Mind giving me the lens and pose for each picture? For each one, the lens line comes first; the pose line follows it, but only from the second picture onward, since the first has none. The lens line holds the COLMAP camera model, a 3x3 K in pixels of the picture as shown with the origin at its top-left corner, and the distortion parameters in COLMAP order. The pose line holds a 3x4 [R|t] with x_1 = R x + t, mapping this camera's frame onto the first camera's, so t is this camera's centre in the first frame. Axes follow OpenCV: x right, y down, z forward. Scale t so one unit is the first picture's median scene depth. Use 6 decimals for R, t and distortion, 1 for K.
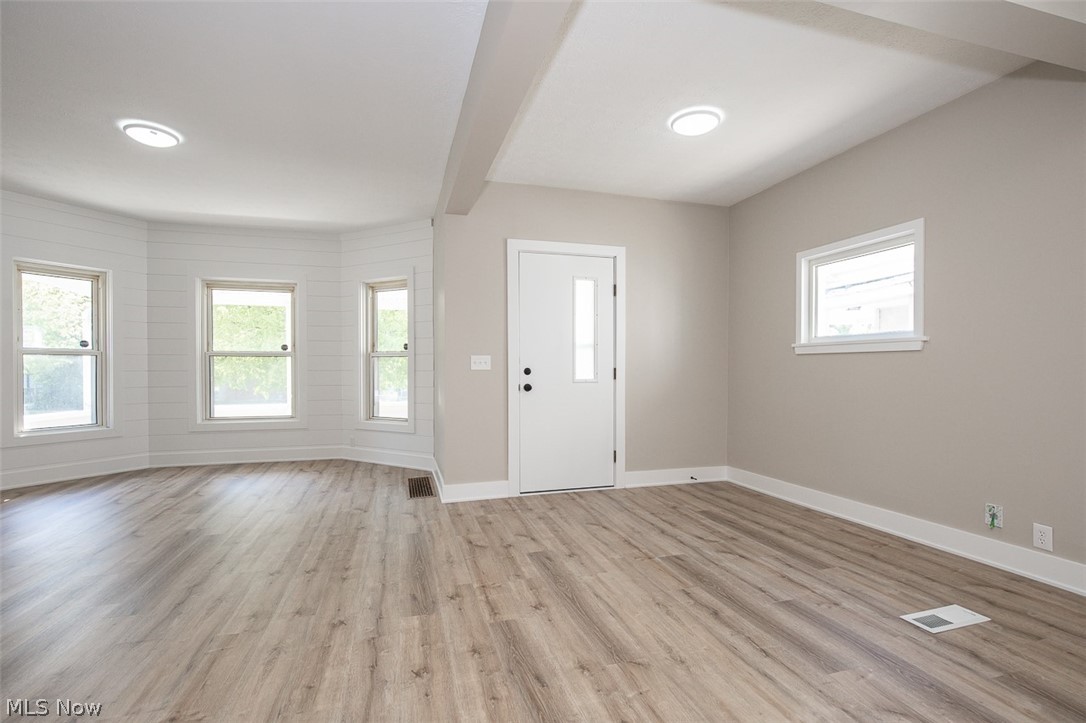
lens RADIAL K [[500.6, 0, 545.1], [0, 500.6, 377.4], [0, 0, 1]] dist [-0.015836, 0.004923]
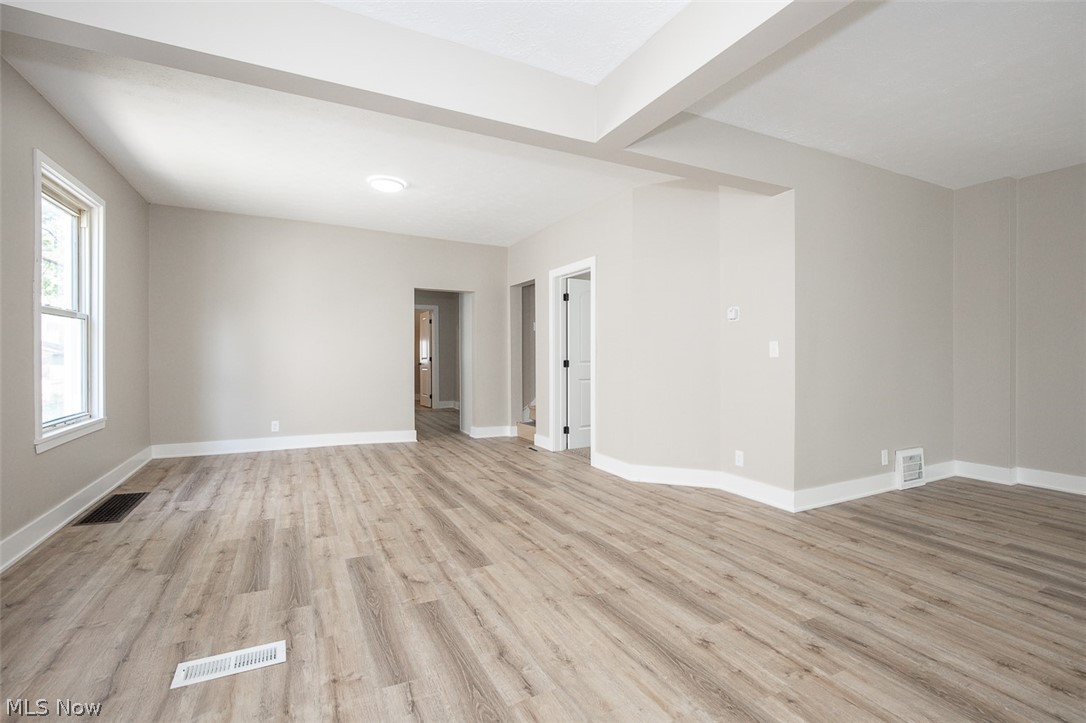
lens RADIAL K [[500.6, 0, 542.0], [0, 500.6, 359.8], [0, 0, 1]] dist [-0.015836, 0.004923]
pose [[-0.983272, -0.000009, -0.182143, 0.238309], [-0.003753, 0.999789, 0.020210, -0.023939], [0.182104, 0.020556, -0.983064, 1.019471]]
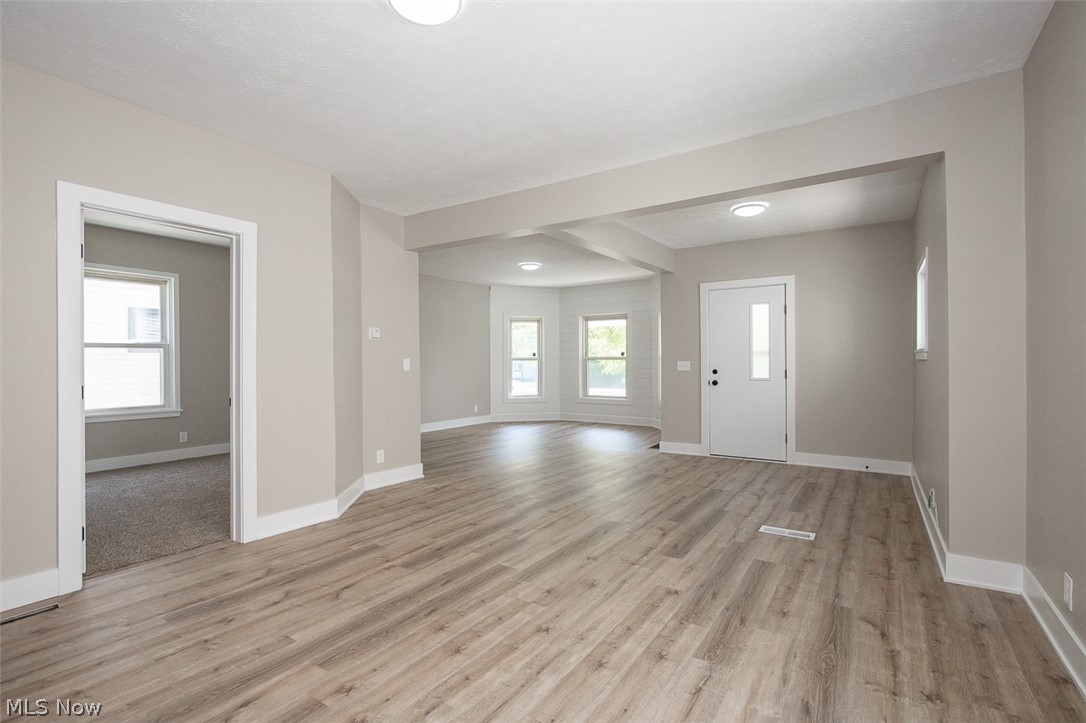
lens RADIAL K [[500.6, 0, 542.4], [0, 500.6, 366.2], [0, 0, 1]] dist [-0.015836, 0.004923]
pose [[0.638362, 0.003141, -0.769730, 0.822921], [-0.007564, 0.999969, -0.002192, -0.022485], [0.769699, 0.007221, 0.638366, -0.341859]]
